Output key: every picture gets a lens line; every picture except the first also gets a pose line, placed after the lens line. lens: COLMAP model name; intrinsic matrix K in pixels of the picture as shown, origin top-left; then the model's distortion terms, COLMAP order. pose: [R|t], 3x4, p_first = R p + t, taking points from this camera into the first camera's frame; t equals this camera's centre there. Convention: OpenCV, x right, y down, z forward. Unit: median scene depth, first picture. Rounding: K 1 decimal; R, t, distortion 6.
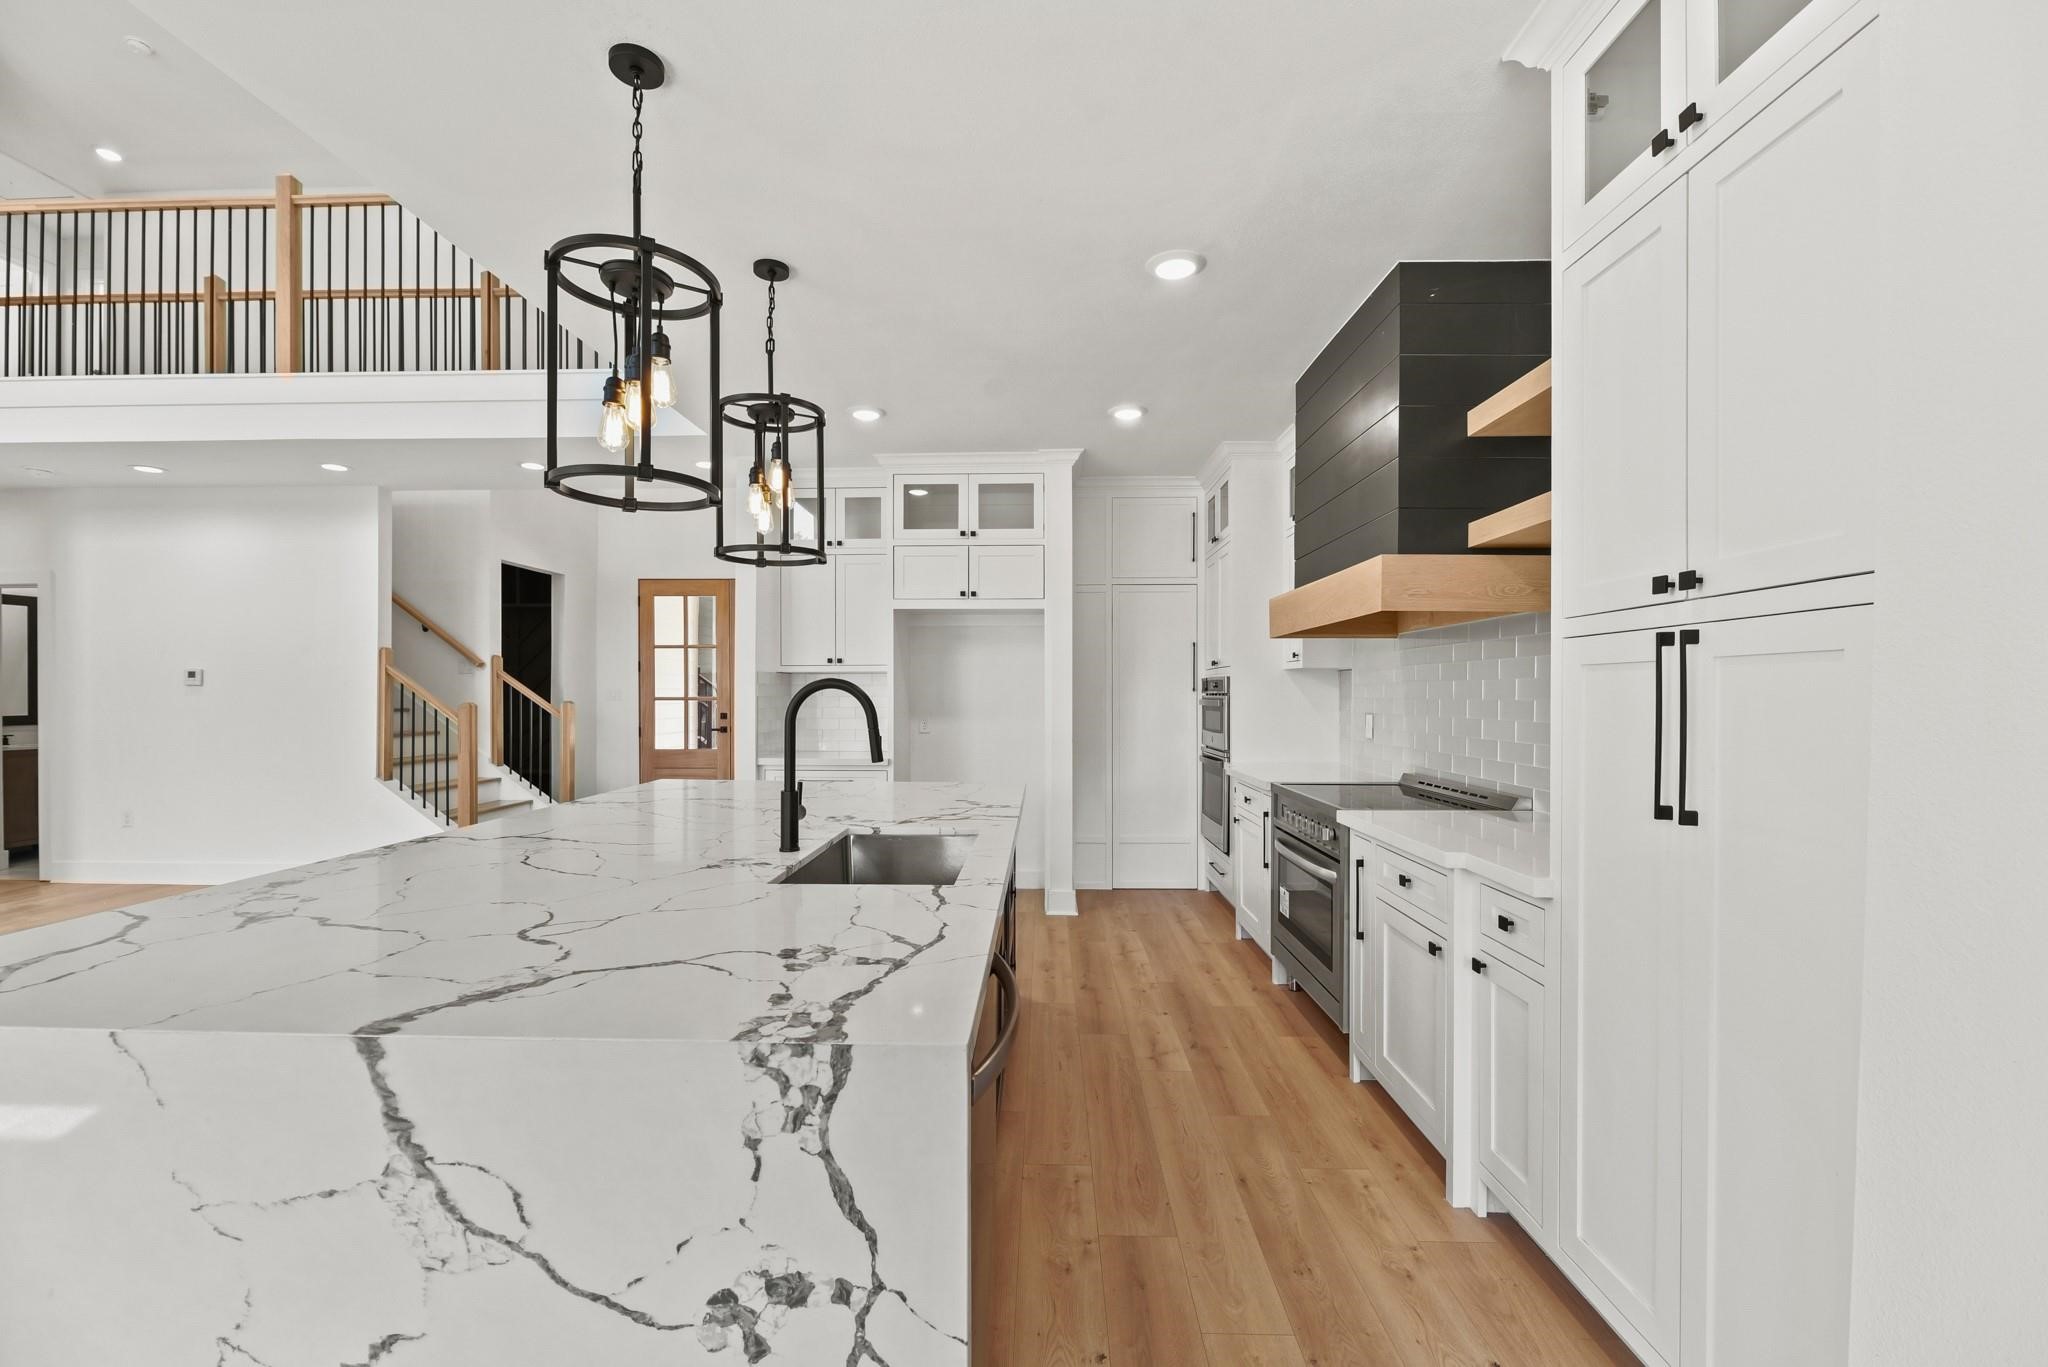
lens RADIAL K [[843.3, 0, 1019.5], [0, 843.3, 691.4], [0, 0, 1]] dist [0.002259, -0.002519]
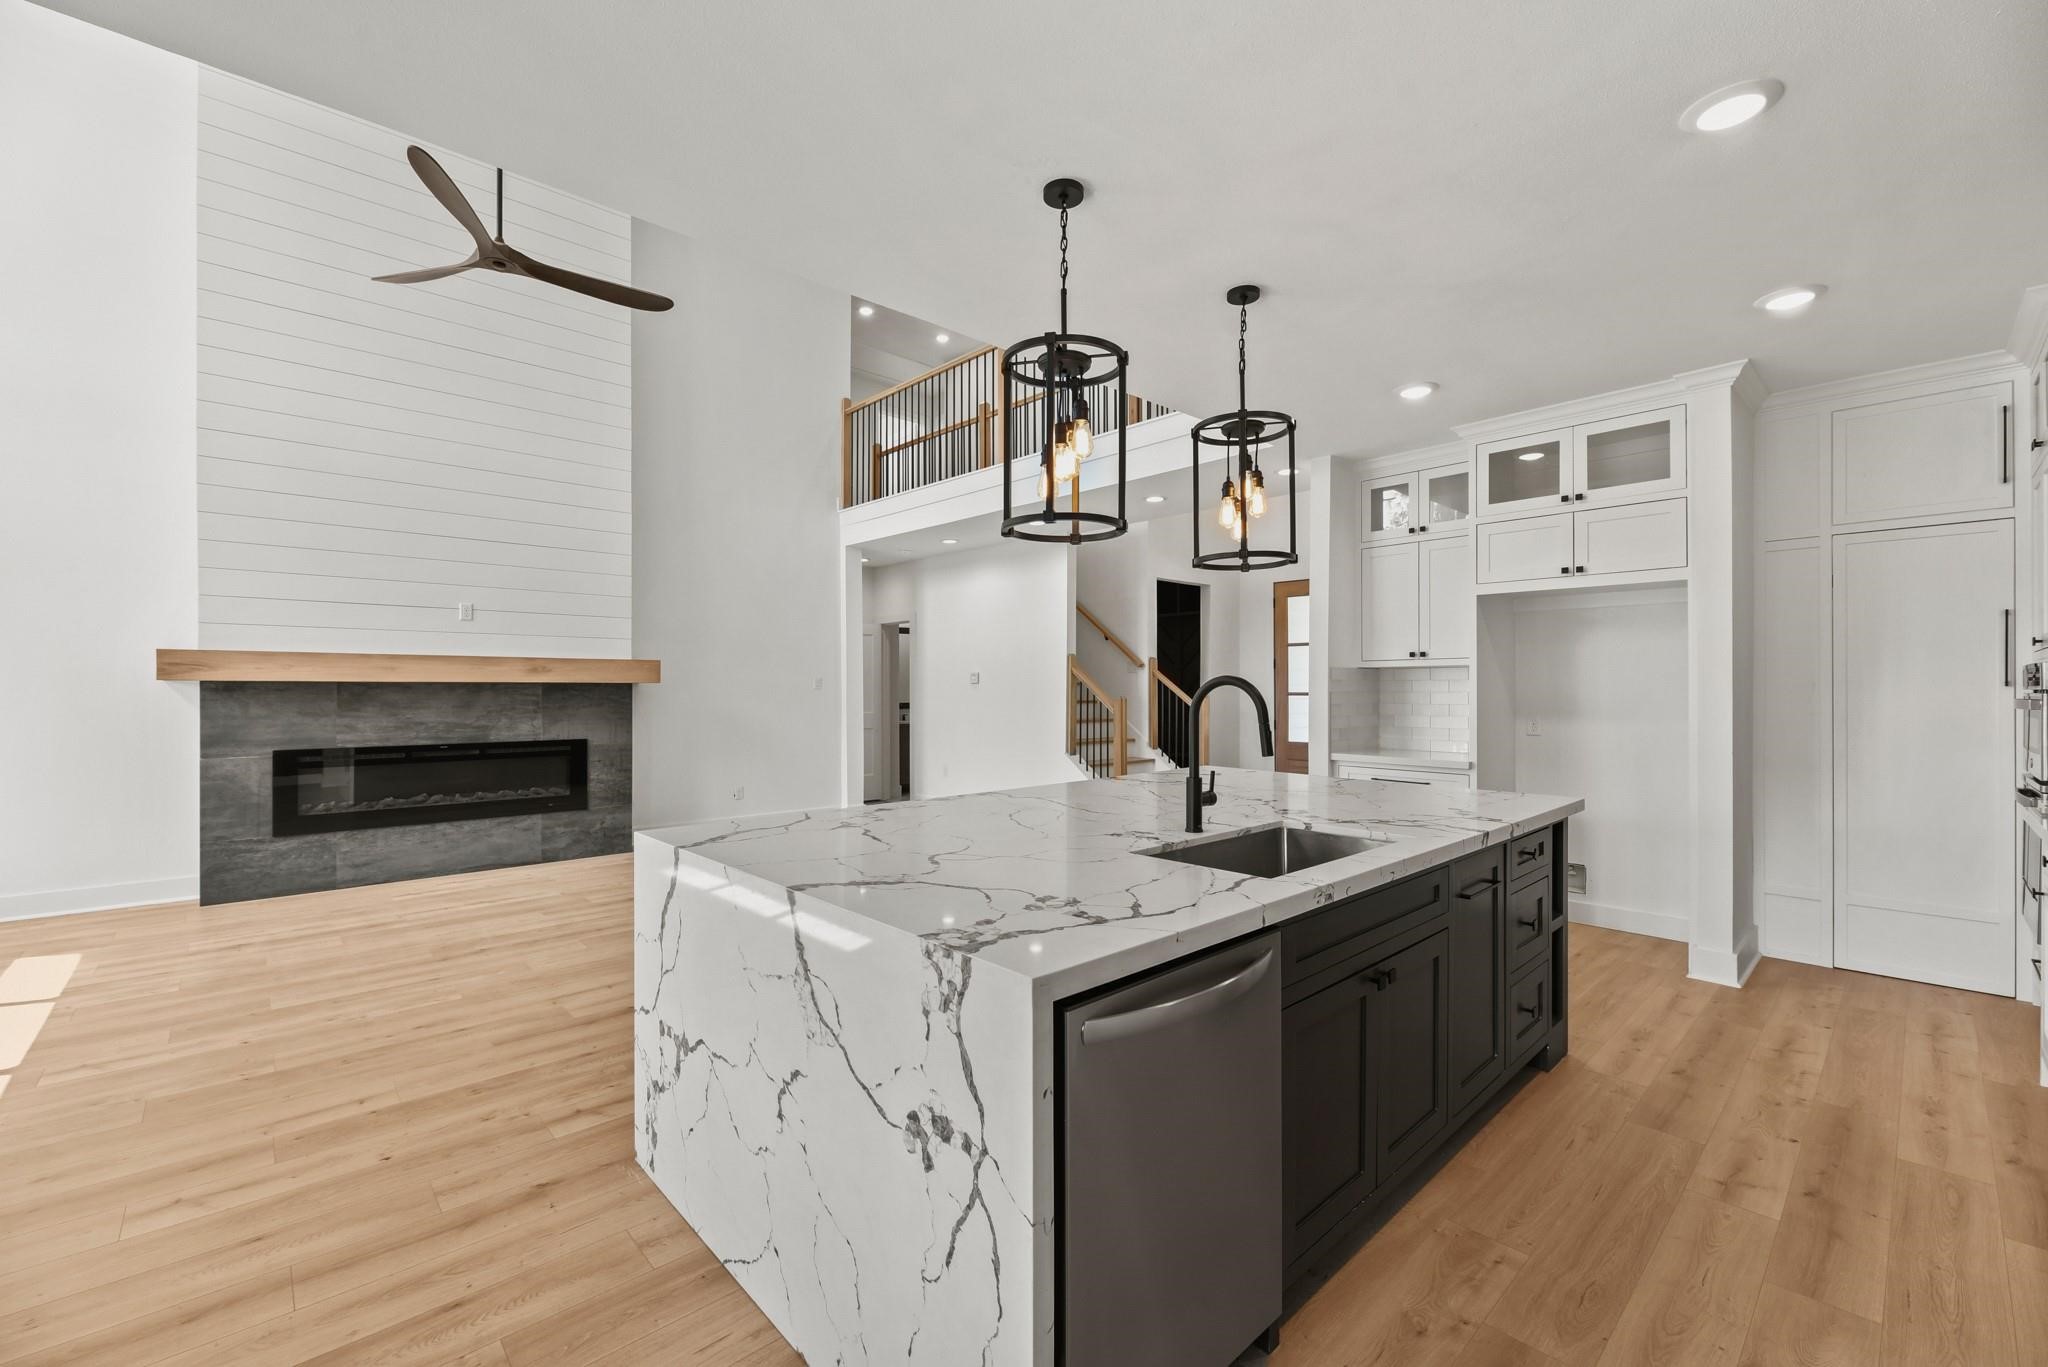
lens RADIAL K [[843.3, 0, 1019.3], [0, 843.3, 682.9], [0, 0, 1]] dist [0.002259, -0.002519]
pose [[0.702411, -0.004594, -0.711757, 0.213531], [0.001226, 0.999985, -0.005245, -0.000541], [0.711771, 0.002811, 0.702406, 0.035050]]
